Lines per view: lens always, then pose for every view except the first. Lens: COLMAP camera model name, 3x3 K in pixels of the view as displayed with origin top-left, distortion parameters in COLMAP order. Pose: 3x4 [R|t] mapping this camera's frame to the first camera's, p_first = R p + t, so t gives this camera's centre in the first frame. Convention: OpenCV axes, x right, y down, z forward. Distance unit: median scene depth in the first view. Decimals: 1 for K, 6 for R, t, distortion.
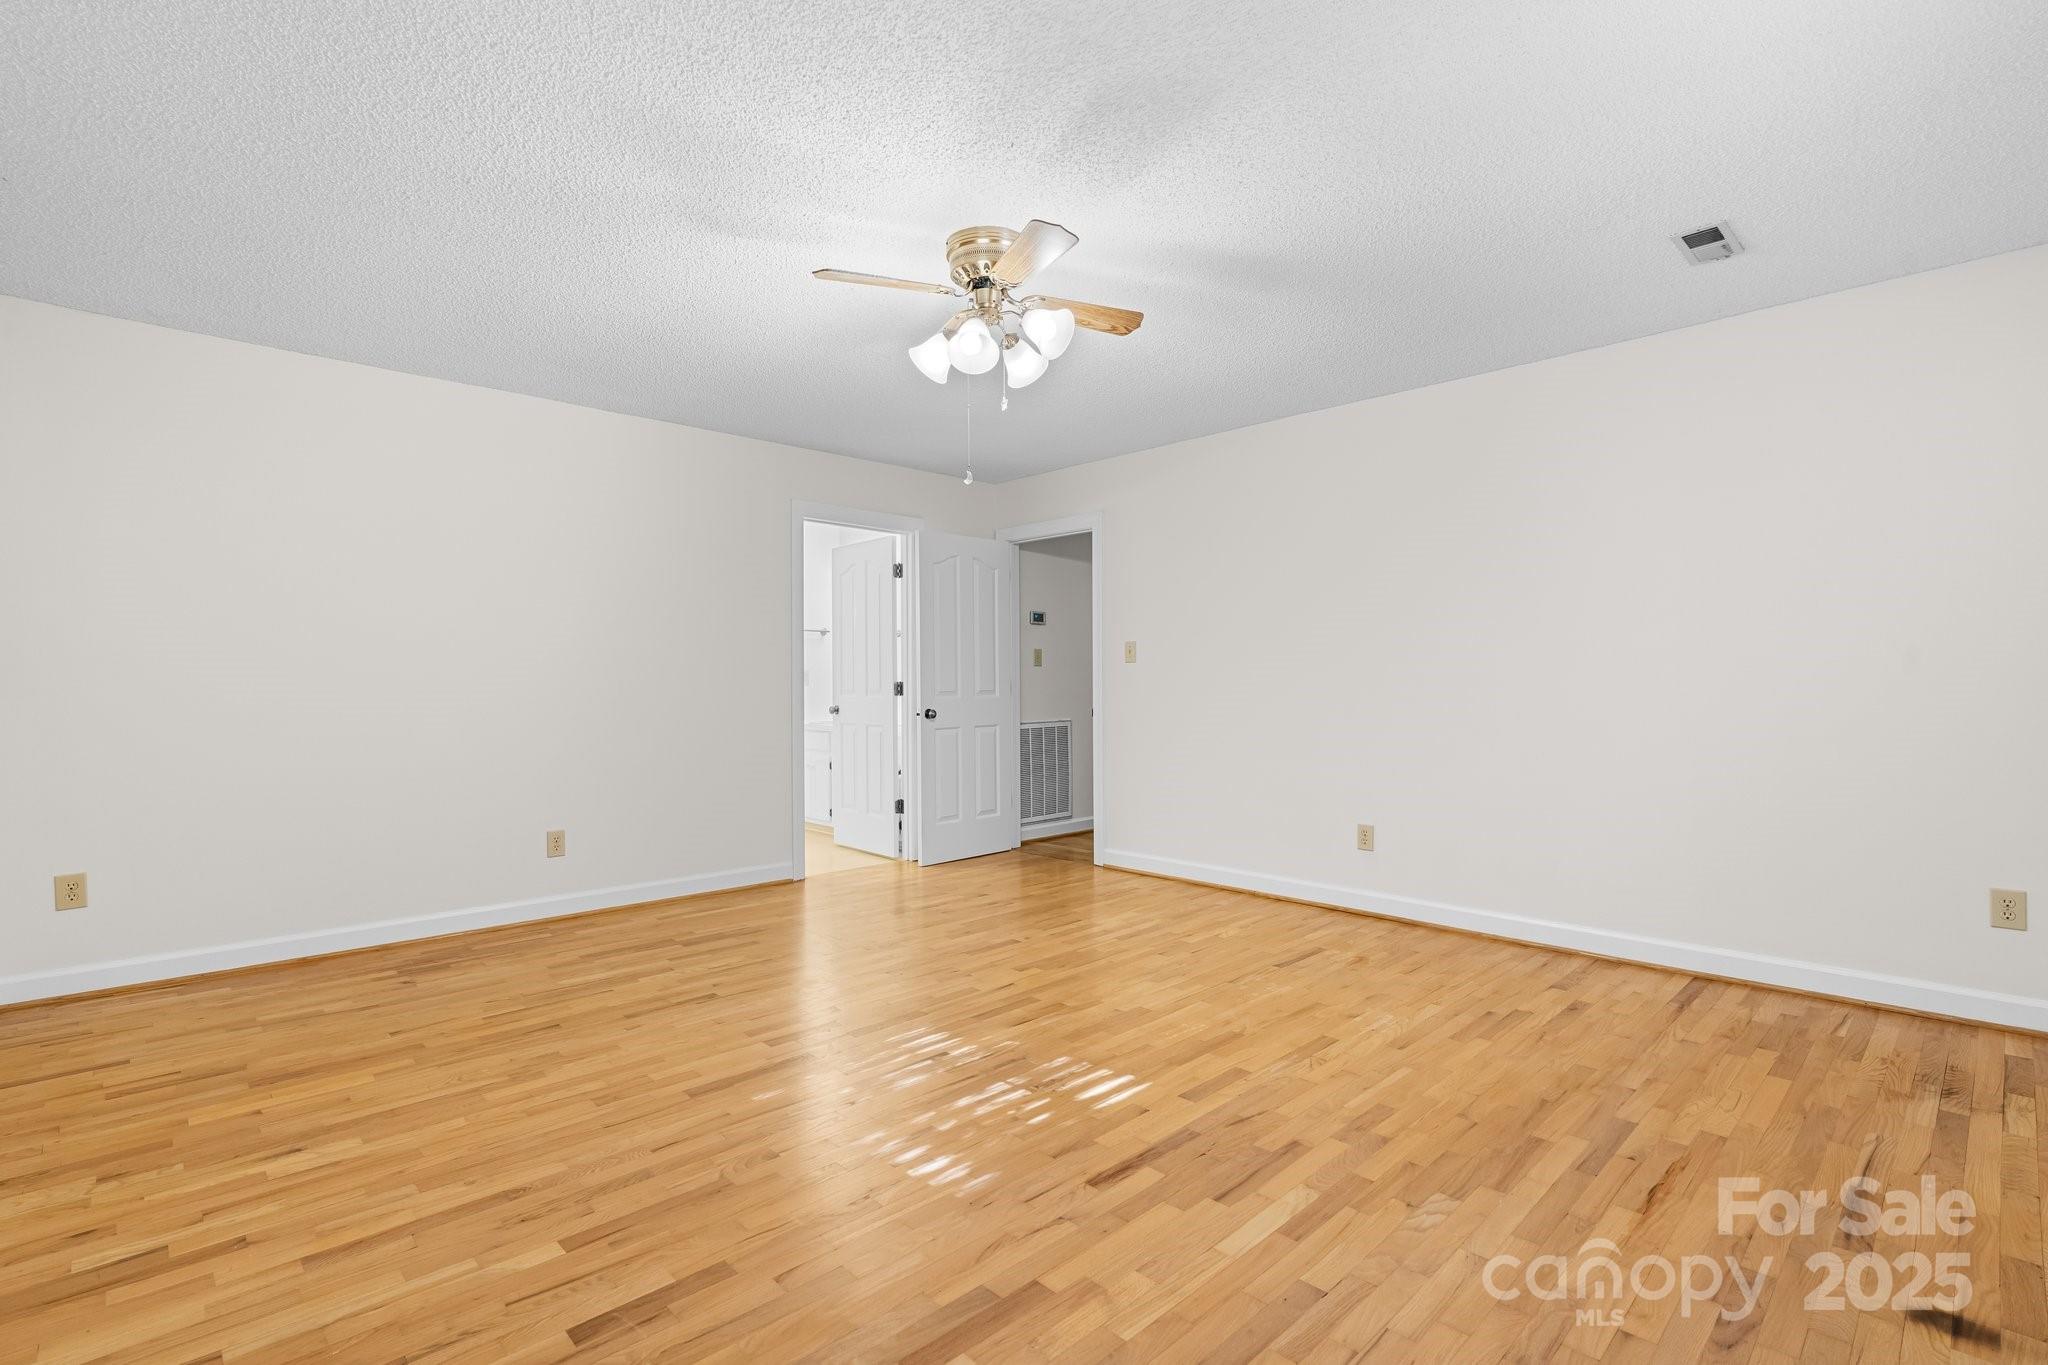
lens RADIAL K [[944.6, 0, 1020.4], [0, 944.6, 685.6], [0, 0, 1]] dist [-0.009034, 0.002039]
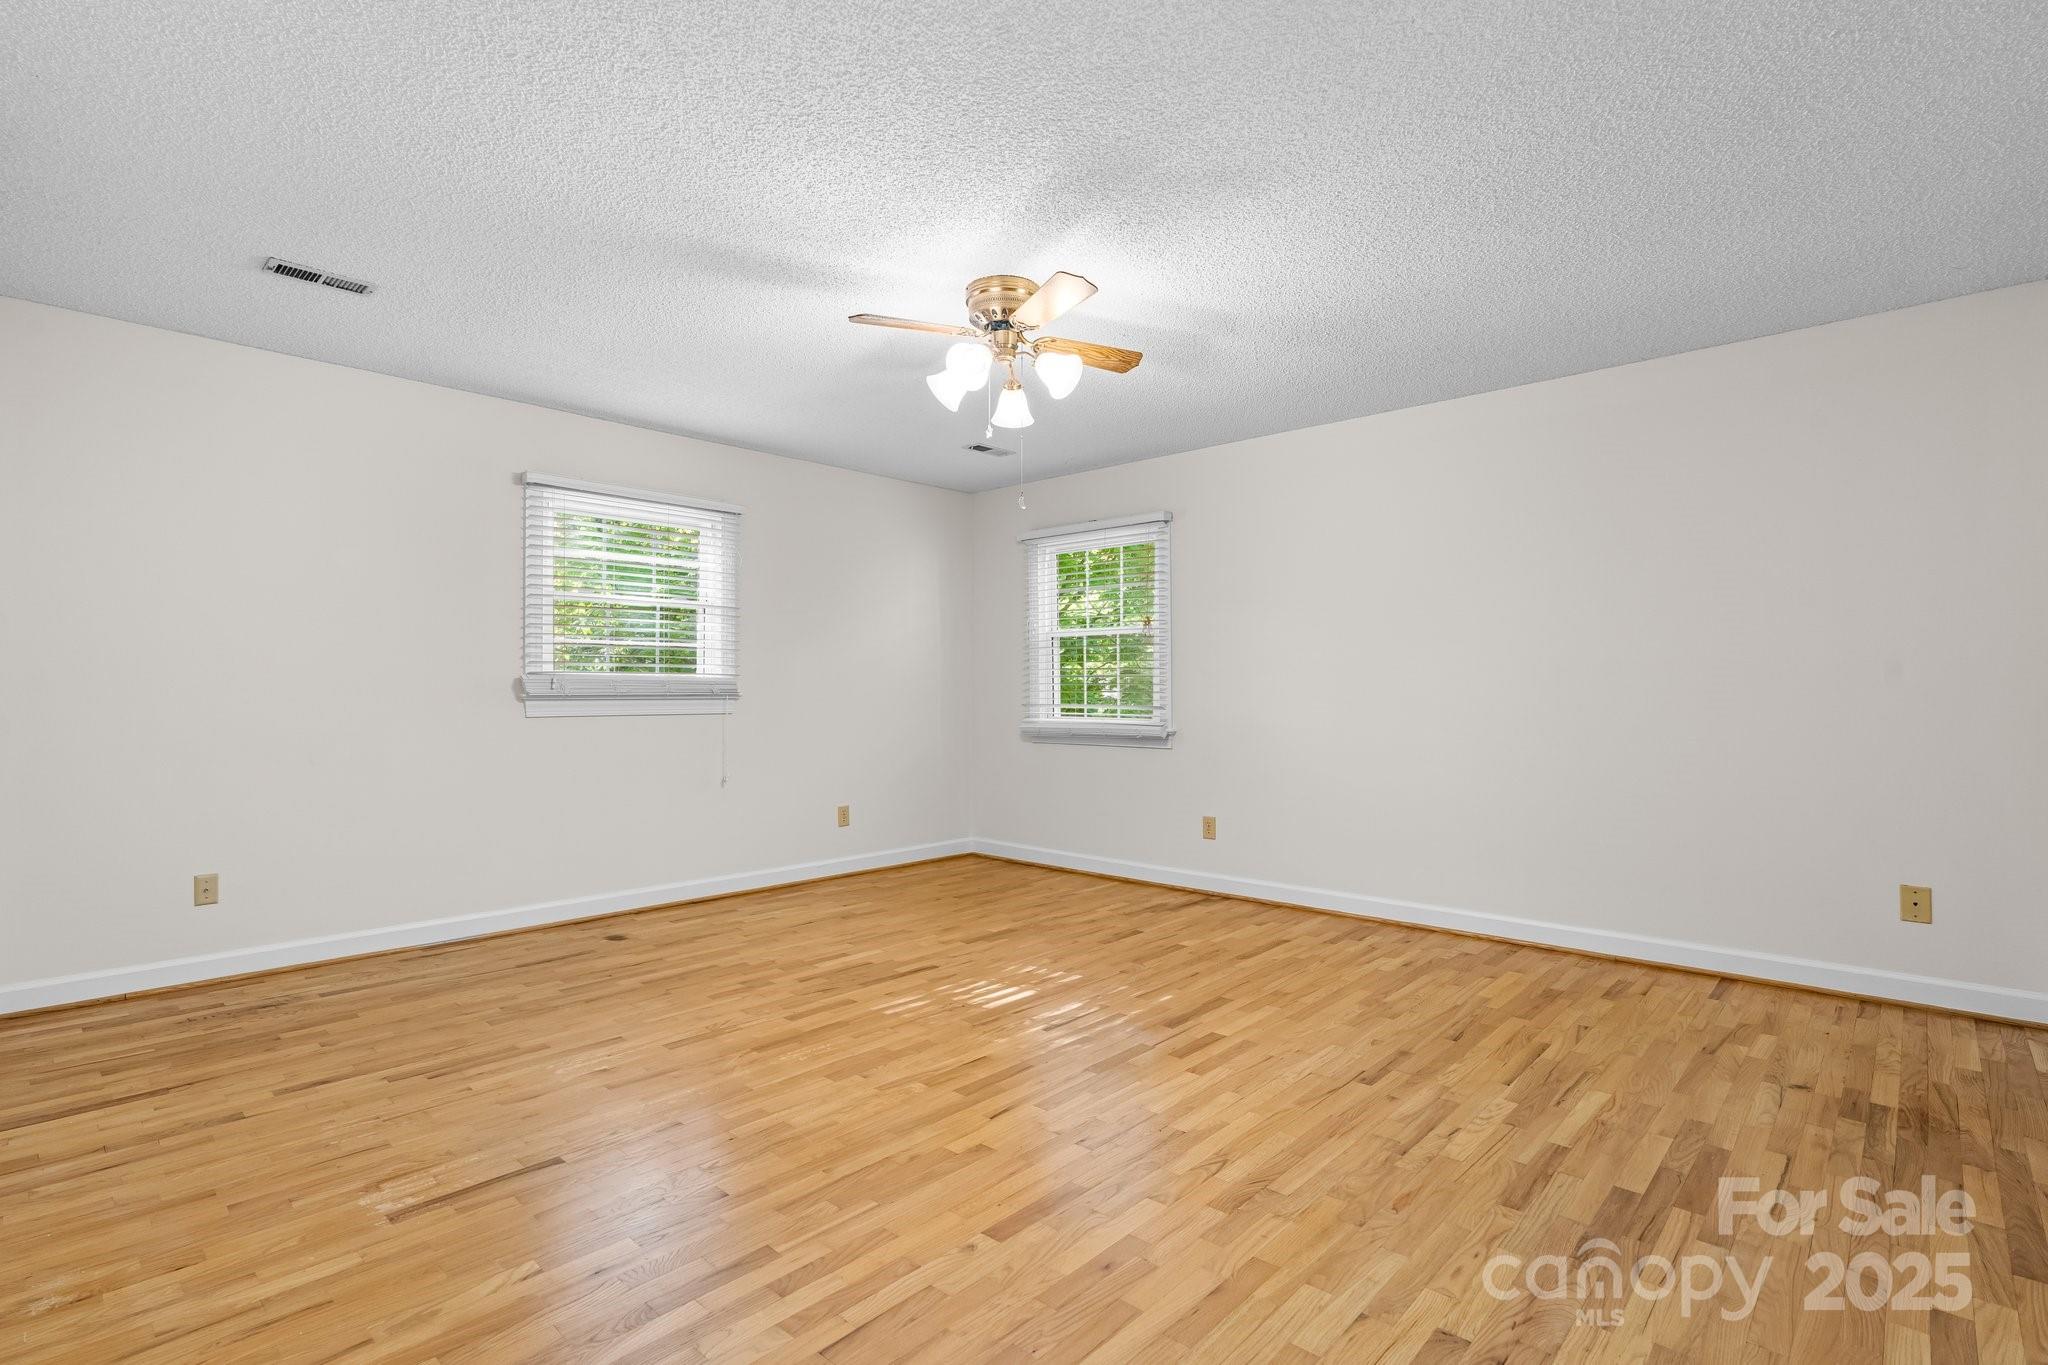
lens RADIAL K [[1011.1, 0, 1026.7], [0, 1011.1, 682.1], [0, 0, 1]] dist [-0.005130, -0.000926]
pose [[-0.998120, 0.005140, -0.061076, 0.012200], [0.005290, 0.999983, -0.002296, -0.009995], [0.061063, -0.002615, -0.998130, 2.200735]]
